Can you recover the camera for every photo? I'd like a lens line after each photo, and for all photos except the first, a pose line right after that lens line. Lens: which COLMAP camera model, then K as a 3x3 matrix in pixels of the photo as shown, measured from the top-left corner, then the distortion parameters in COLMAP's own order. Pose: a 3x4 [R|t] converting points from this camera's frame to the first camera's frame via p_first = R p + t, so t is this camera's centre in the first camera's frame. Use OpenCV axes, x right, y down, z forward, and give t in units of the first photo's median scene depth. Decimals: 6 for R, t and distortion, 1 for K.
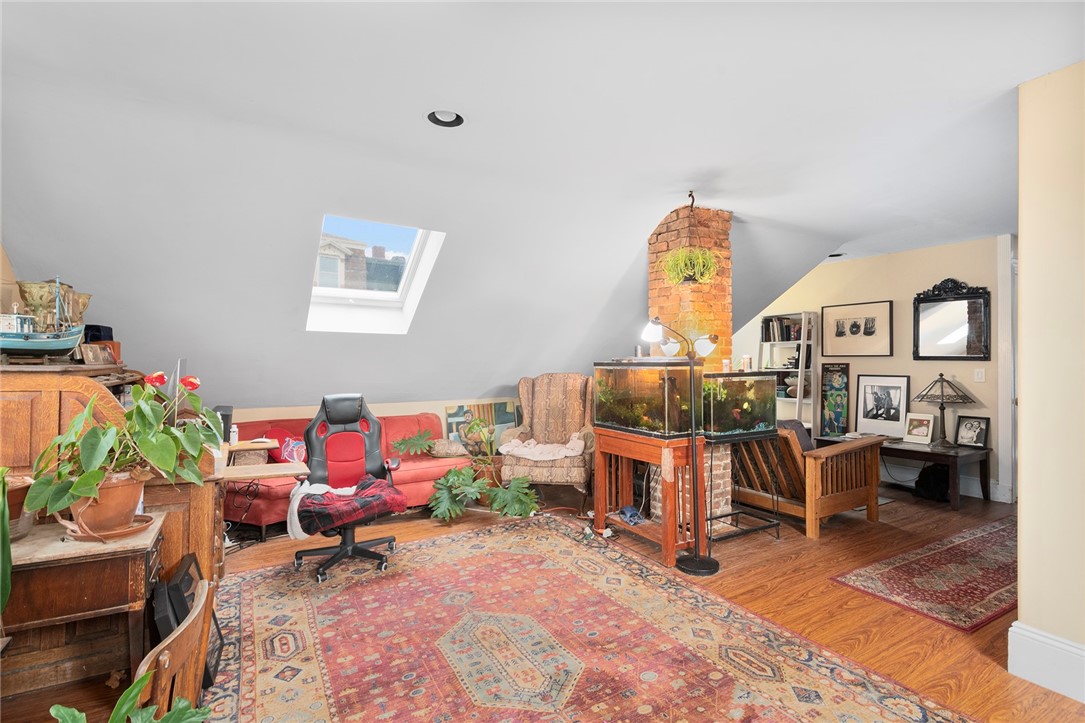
lens RADIAL K [[505.8, 0, 564.4], [0, 505.8, 359.2], [0, 0, 1]] dist [0.004298, -0.003865]
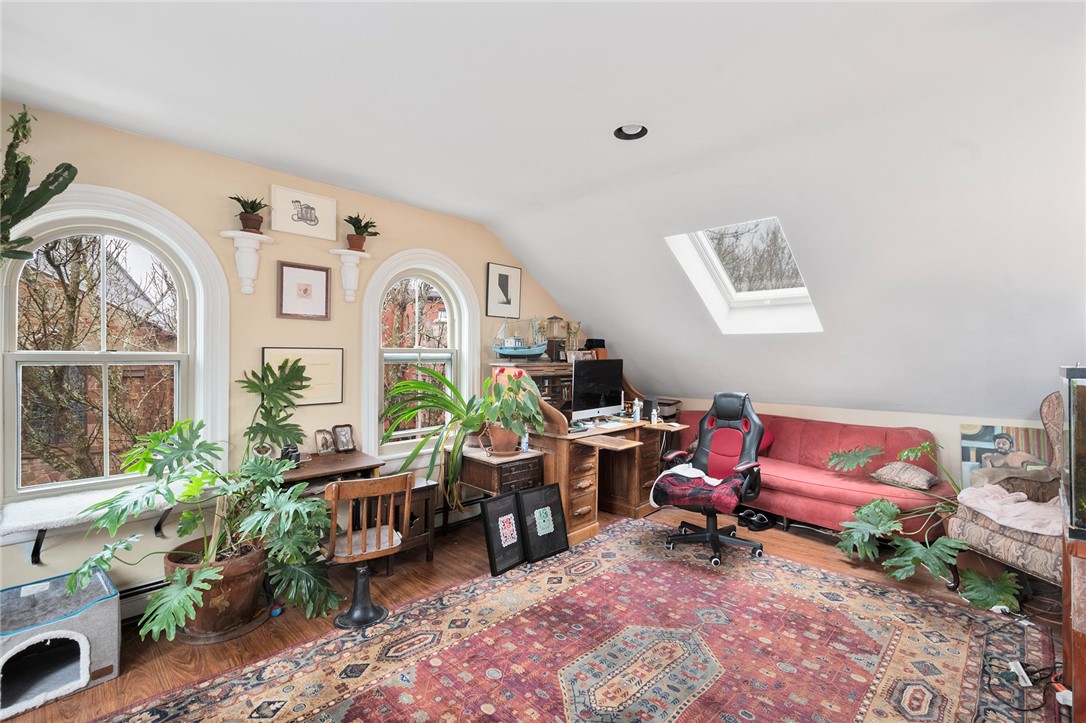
lens RADIAL K [[489.0, 0, 557.9], [0, 489.0, 356.3], [0, 0, 1]] dist [0.010714, -0.003118]
pose [[0.247623, -0.003980, -0.968848, 0.519568], [0.001017, 0.999992, -0.003848, -0.003610], [0.968856, -0.000032, 0.247625, 0.434738]]
